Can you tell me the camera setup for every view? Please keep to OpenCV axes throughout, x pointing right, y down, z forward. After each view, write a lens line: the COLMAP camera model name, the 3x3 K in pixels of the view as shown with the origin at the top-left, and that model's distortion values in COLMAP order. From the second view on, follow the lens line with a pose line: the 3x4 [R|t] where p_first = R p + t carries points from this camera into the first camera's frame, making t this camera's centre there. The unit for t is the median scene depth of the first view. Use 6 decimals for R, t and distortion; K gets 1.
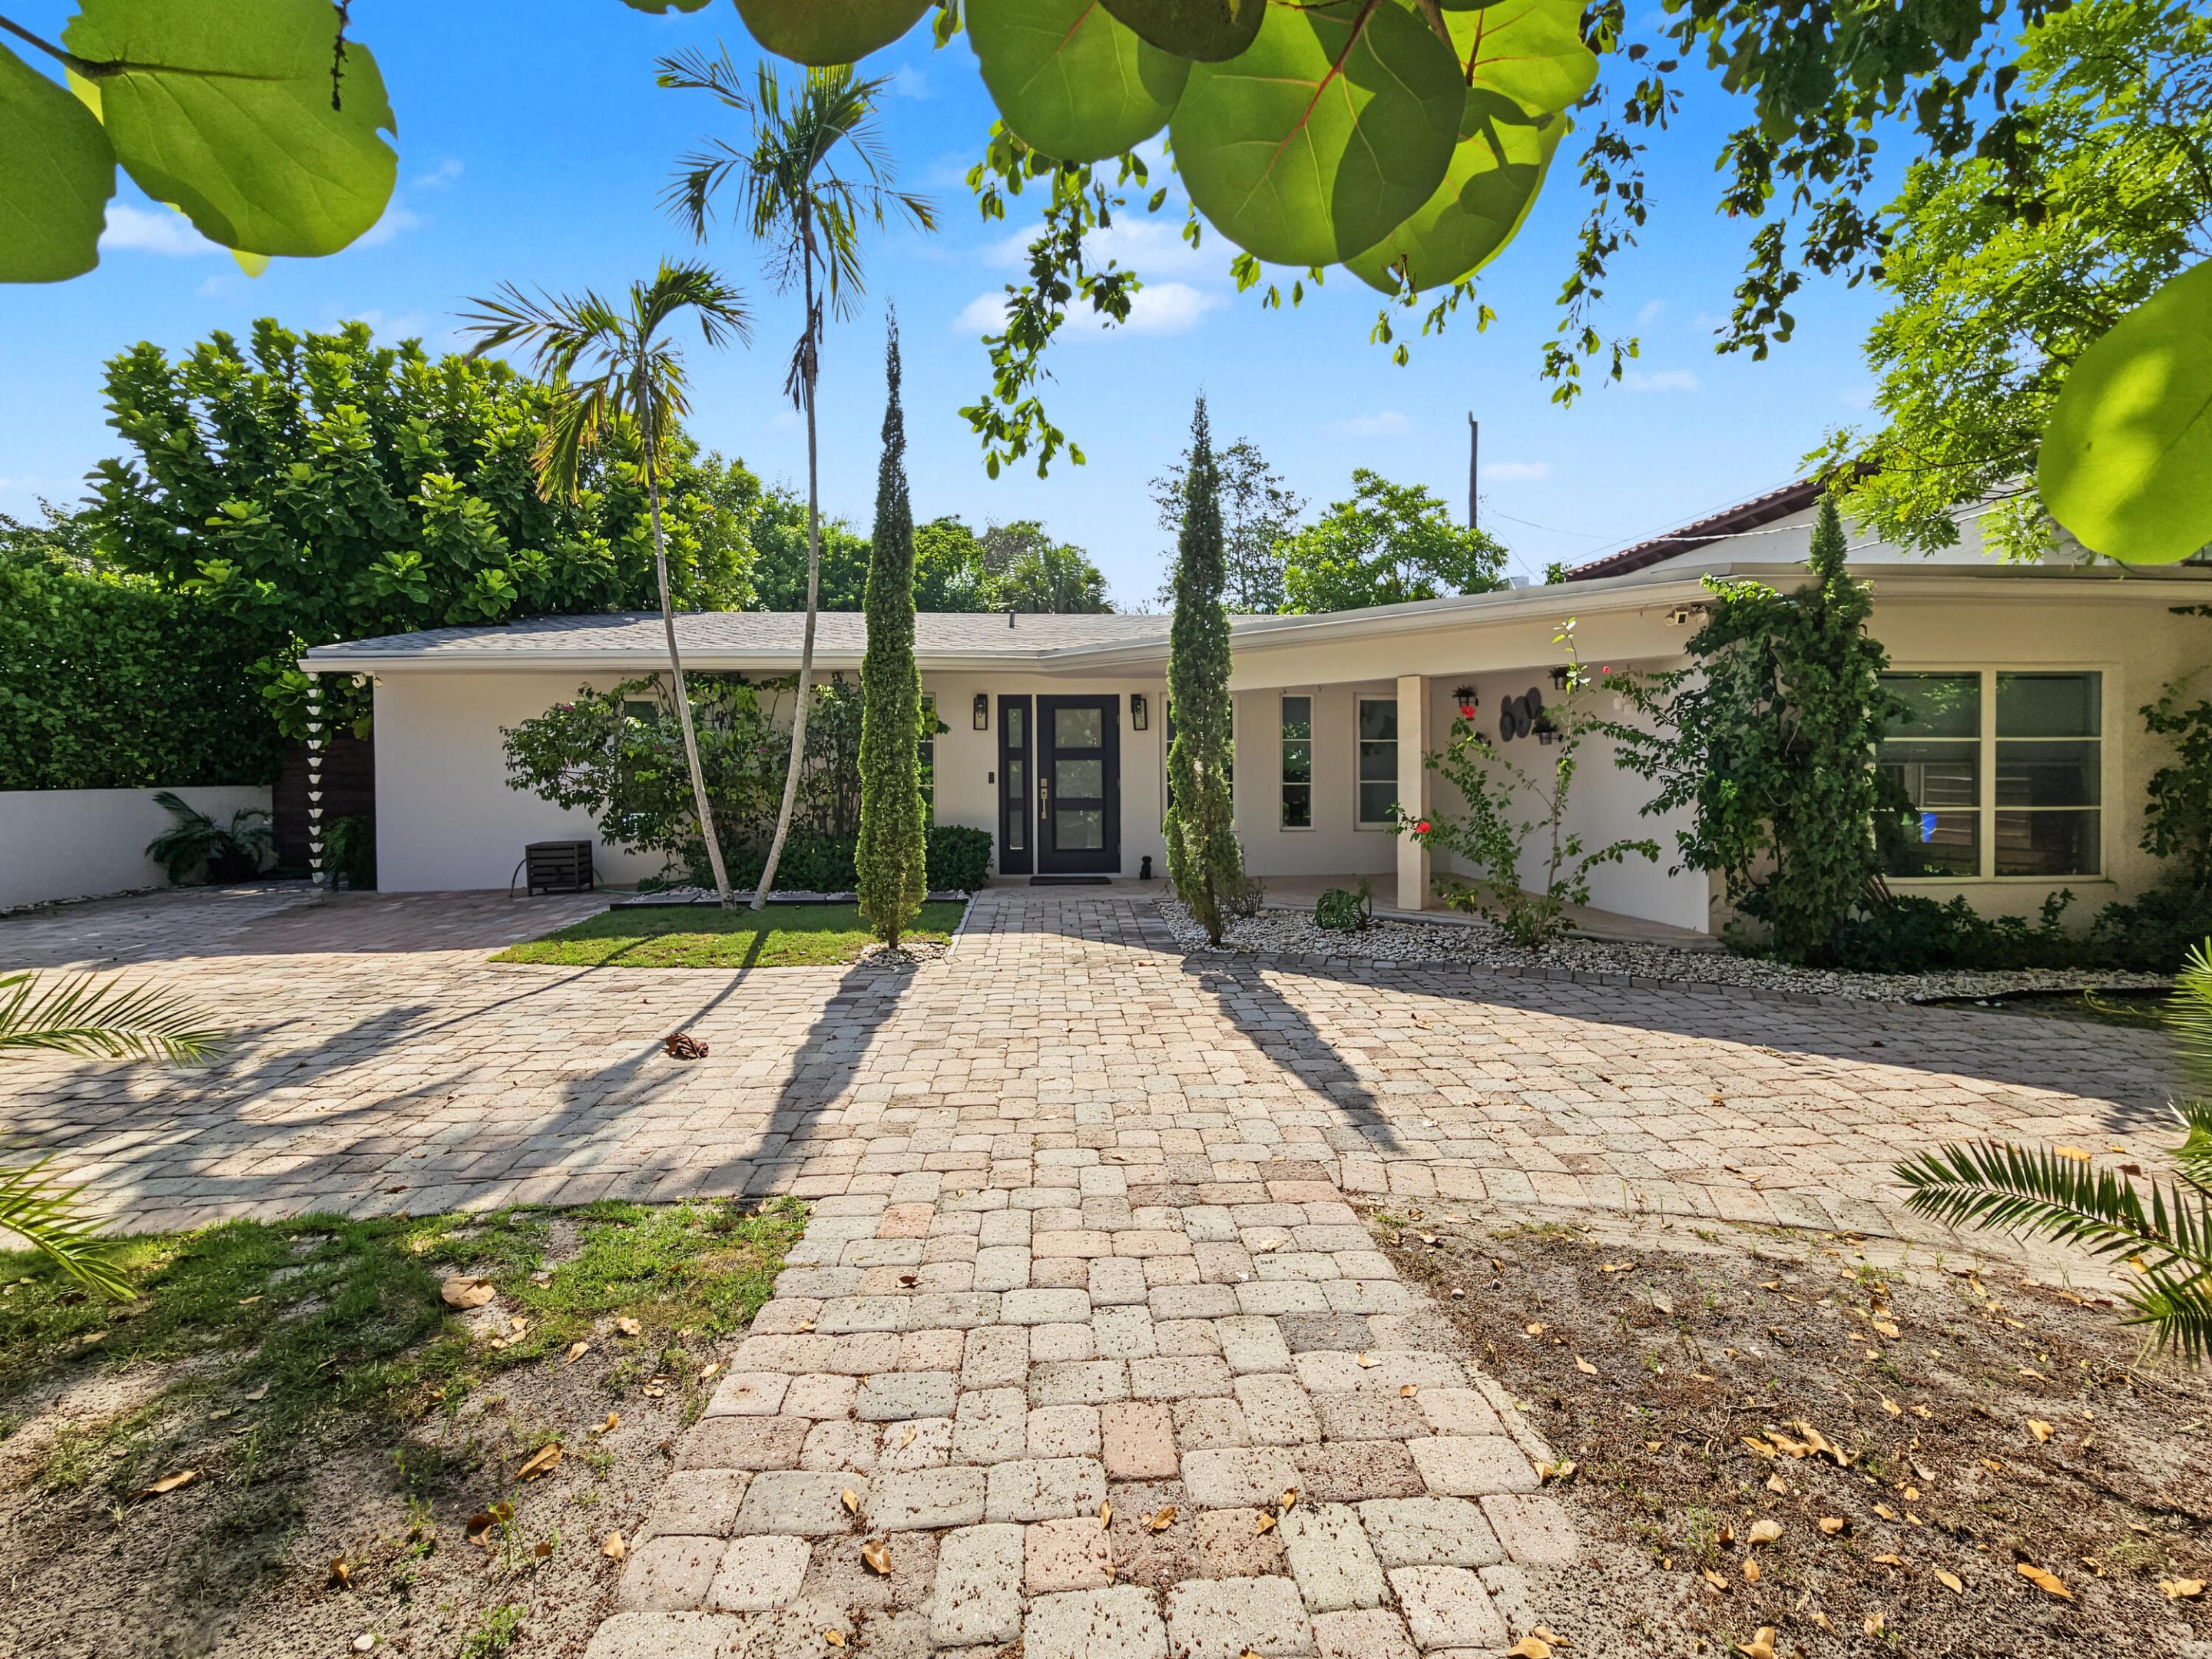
lens RADIAL K [[1062.8, 0, 1109.3], [0, 1062.8, 802.0], [0, 0, 1]] dist [-0.003723, -0.000669]
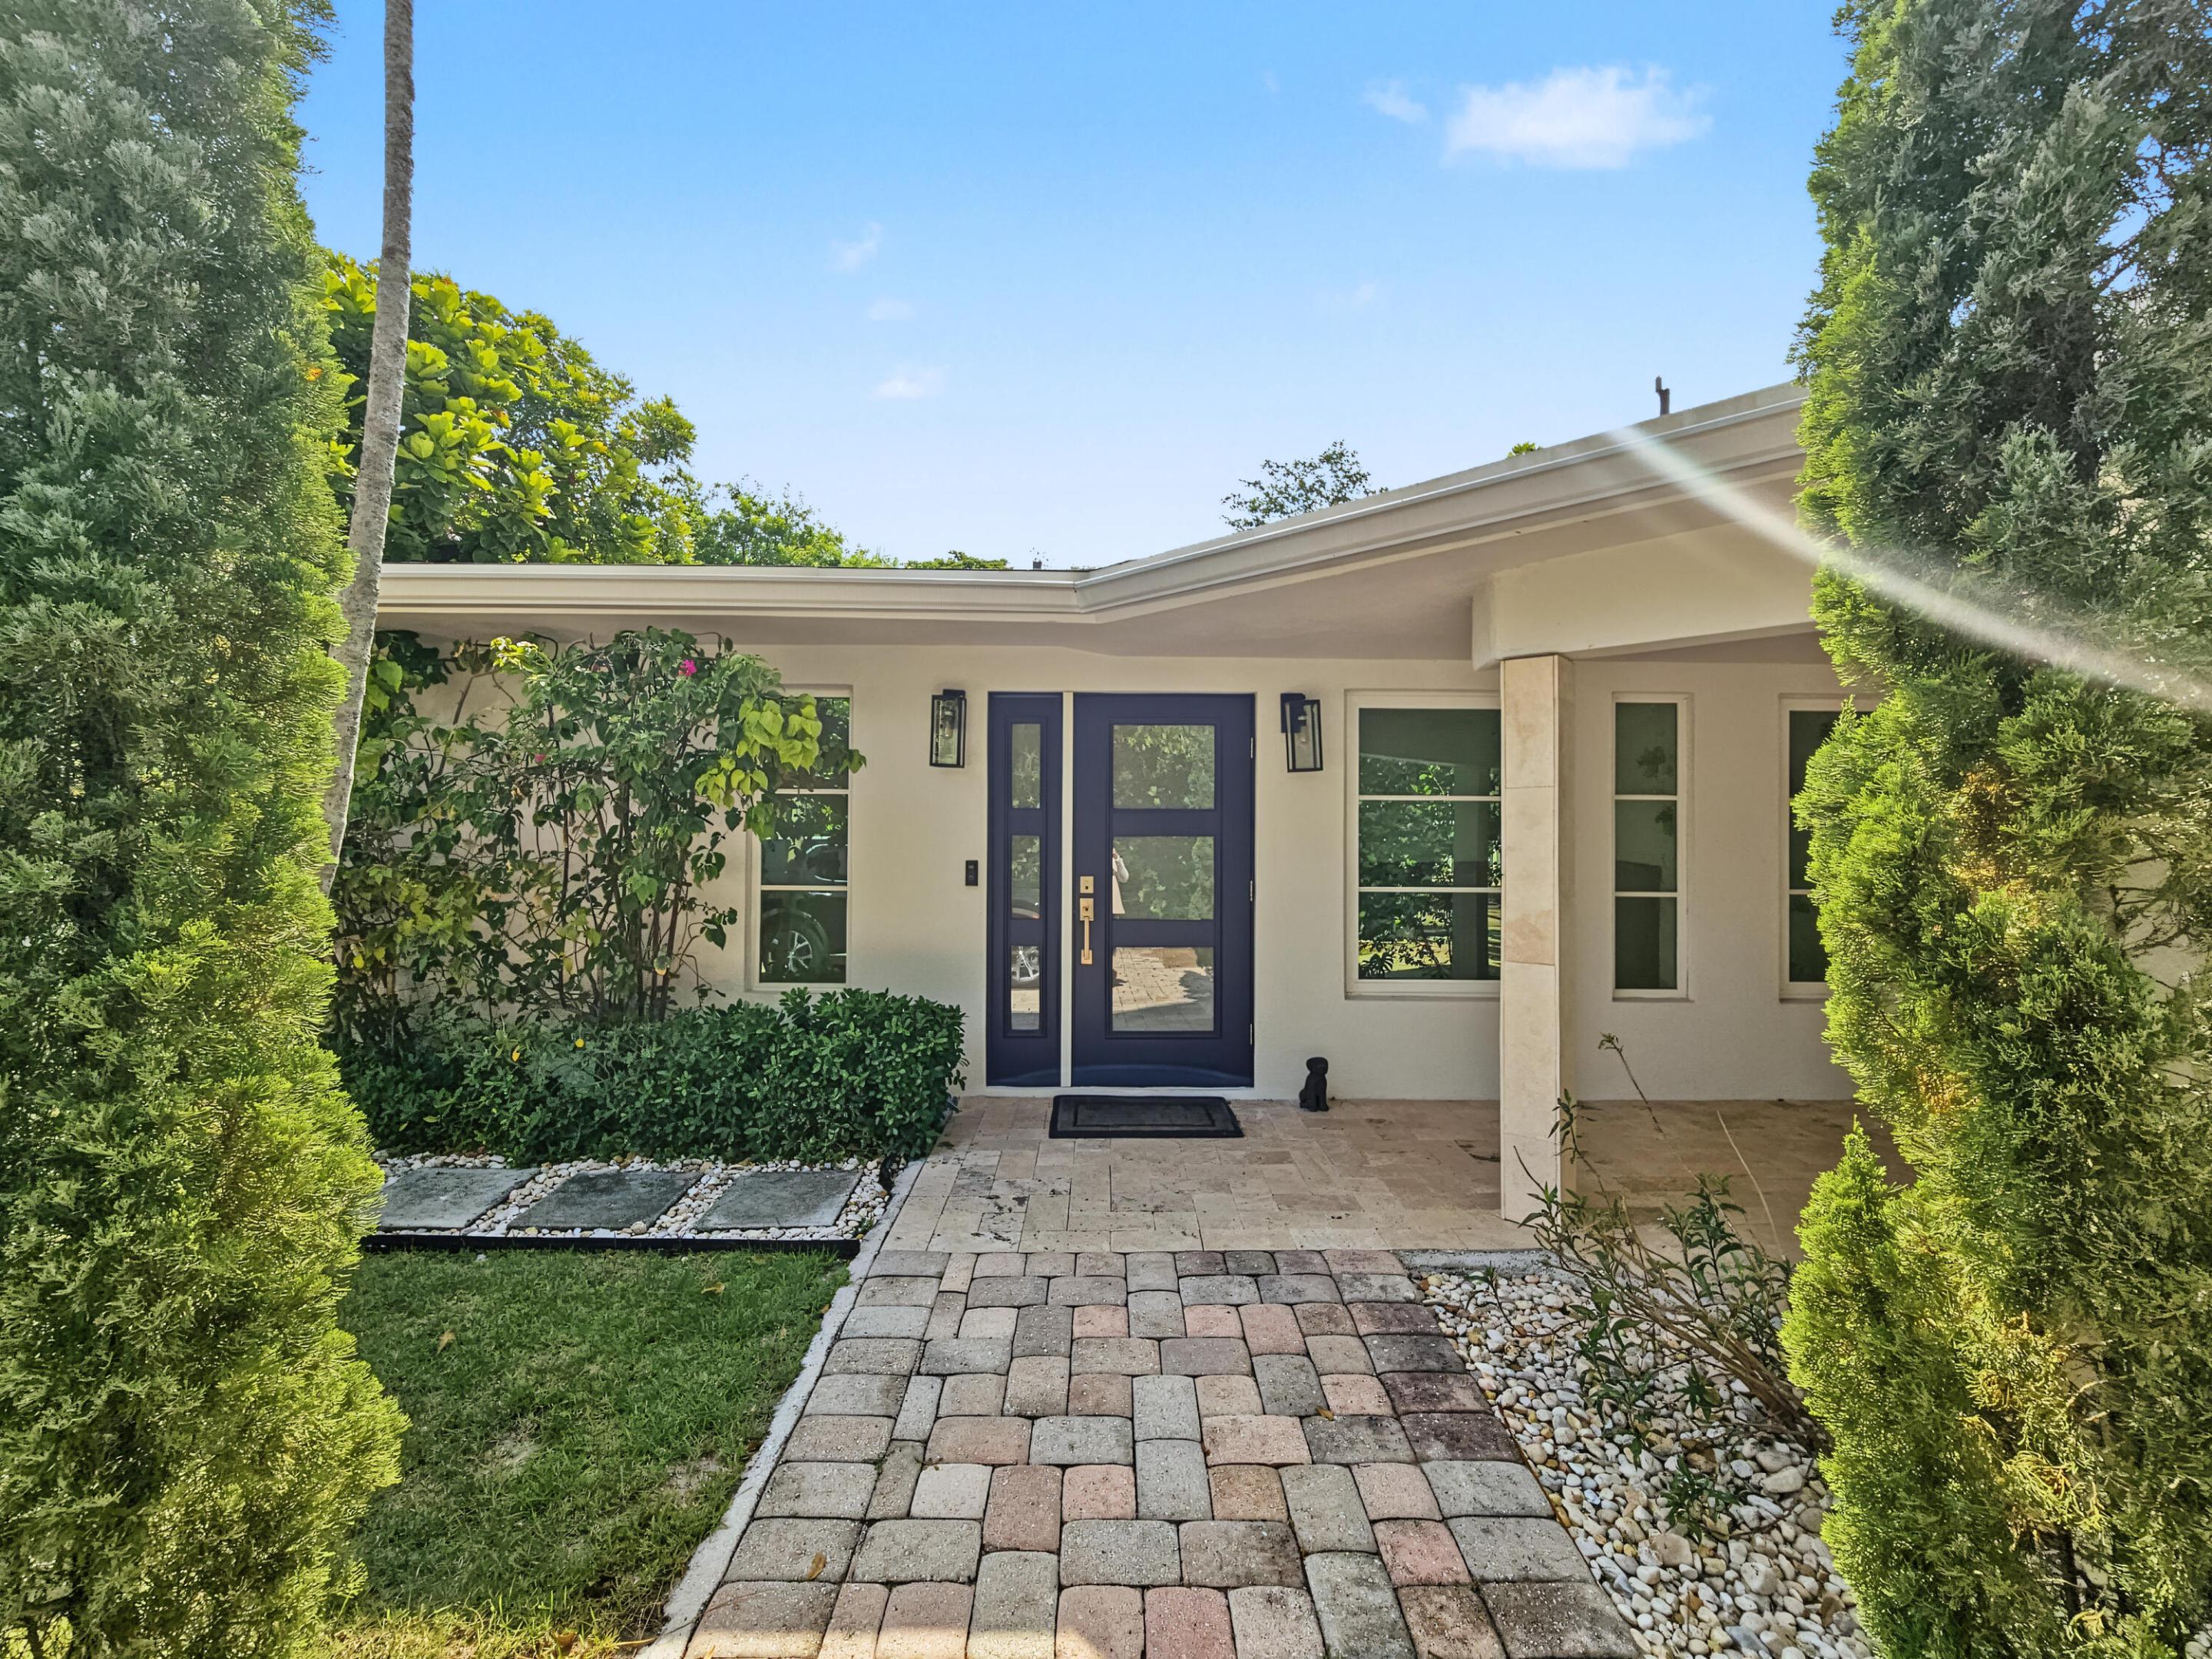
lens RADIAL K [[1062.8, 0, 1109.3], [0, 1062.8, 802.0], [0, 0, 1]] dist [-0.003723, -0.000669]
pose [[0.998796, 0.010942, -0.047828, -0.031731], [-0.013862, 0.998032, -0.061154, -0.027038], [0.047064, 0.061744, 0.996982, 0.564627]]
